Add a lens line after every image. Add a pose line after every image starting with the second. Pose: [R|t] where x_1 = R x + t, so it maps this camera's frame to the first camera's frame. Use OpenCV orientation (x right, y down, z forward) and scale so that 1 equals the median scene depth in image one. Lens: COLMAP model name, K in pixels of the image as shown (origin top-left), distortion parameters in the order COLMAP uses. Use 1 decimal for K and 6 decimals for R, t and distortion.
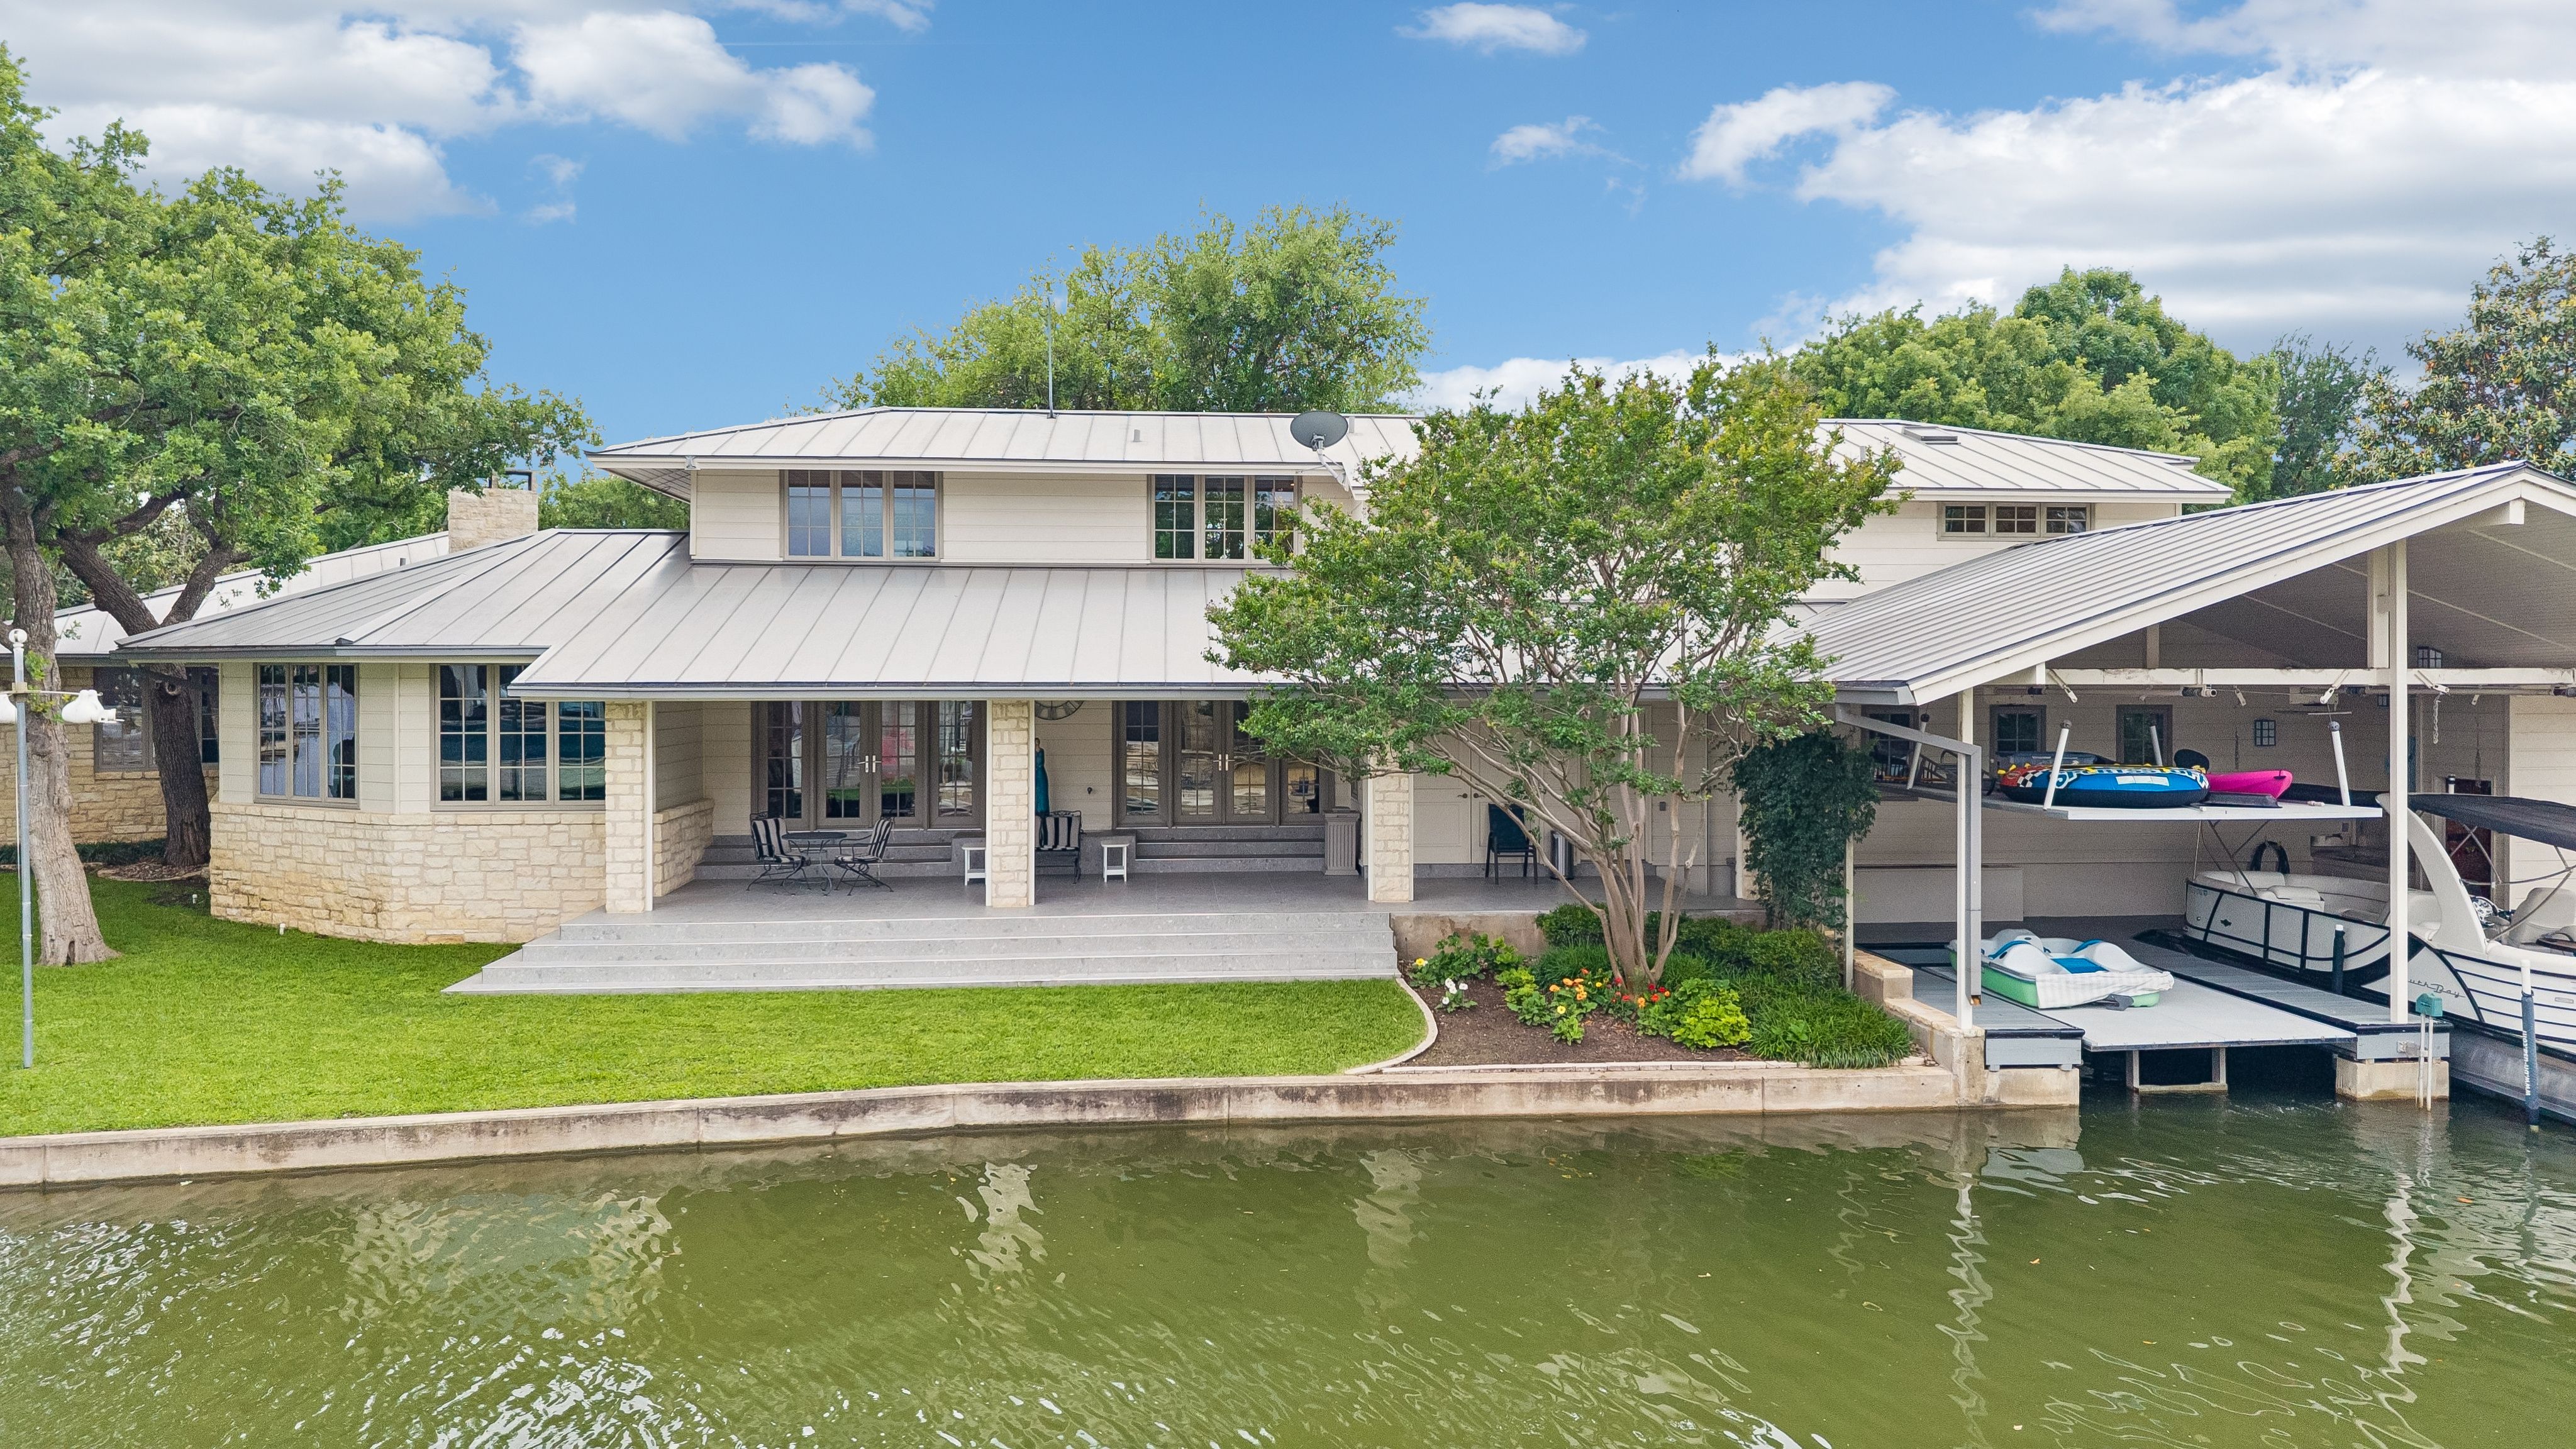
lens RADIAL K [[1728.3, 0, 1297.6], [0, 1728.3, 719.8], [0, 0, 1]] dist [0.003092, -0.015730]
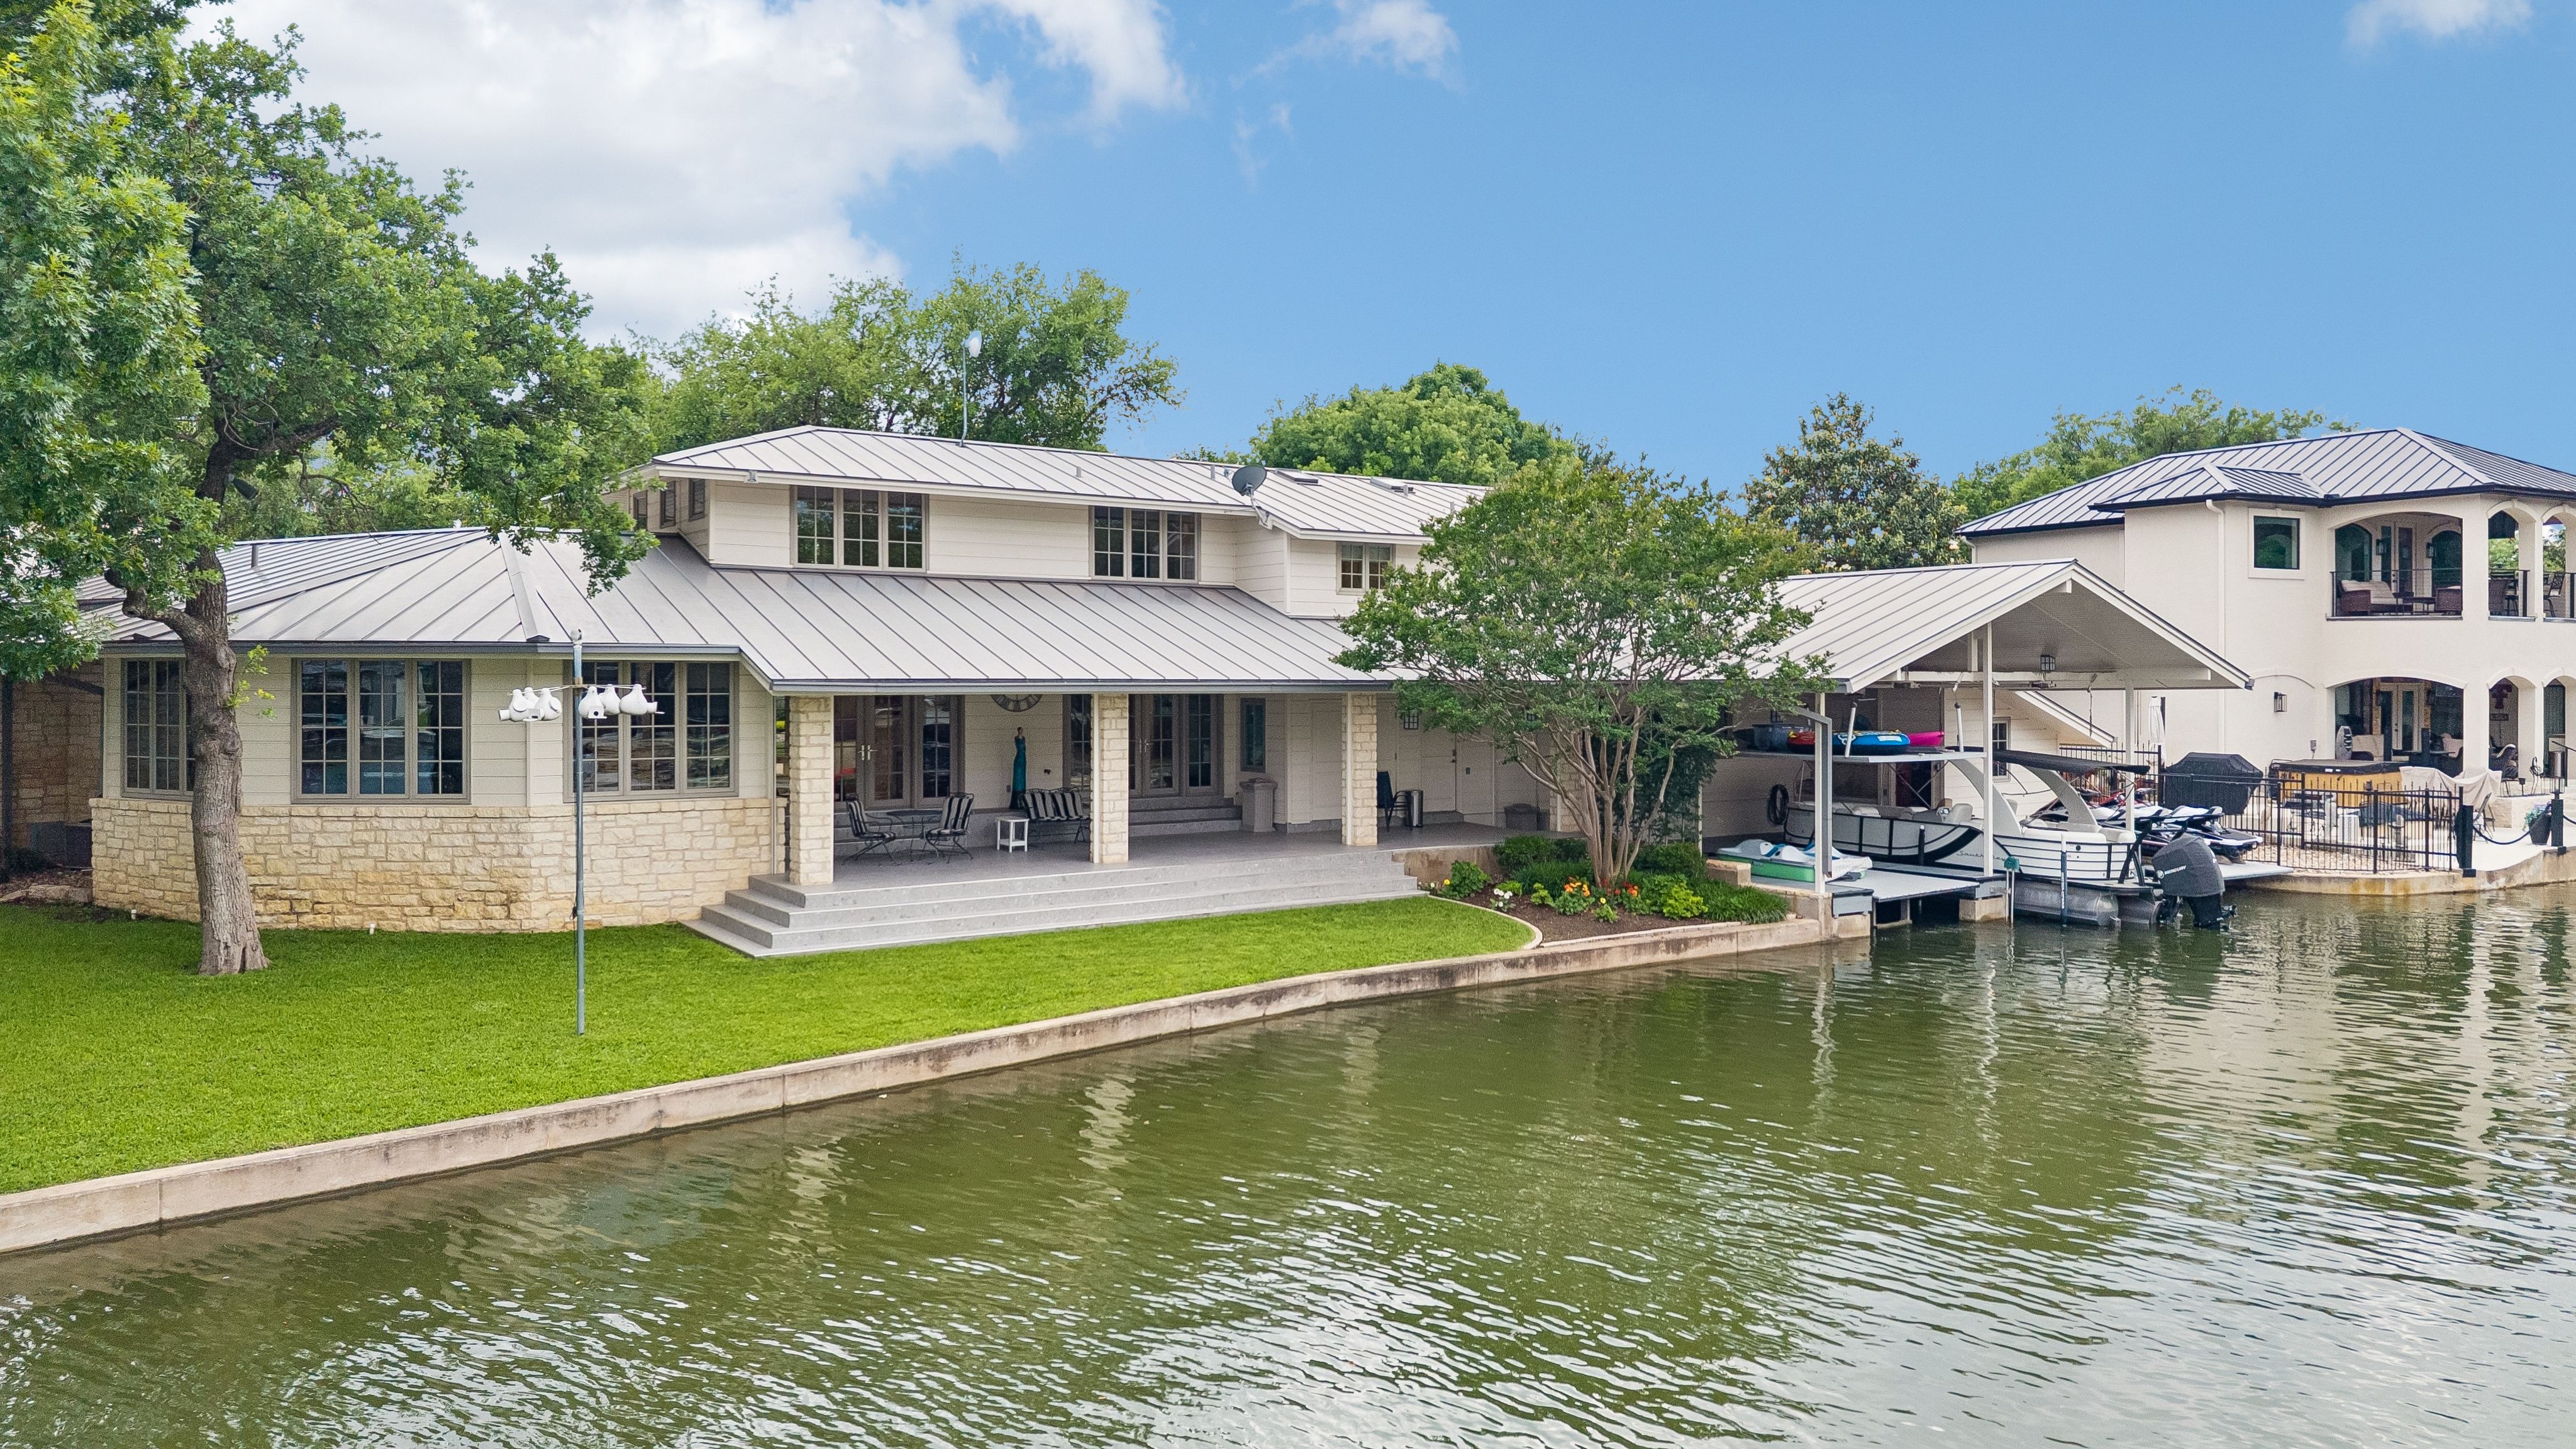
lens RADIAL K [[1728.3, 0, 1293.4], [0, 1728.3, 715.9], [0, 0, 1]] dist [0.003092, -0.015730]
pose [[0.863916, -0.008658, 0.503561, -0.845267], [0.010686, 0.999942, -0.001141, 0.008990], [-0.503522, 0.006367, 0.863959, -0.151512]]
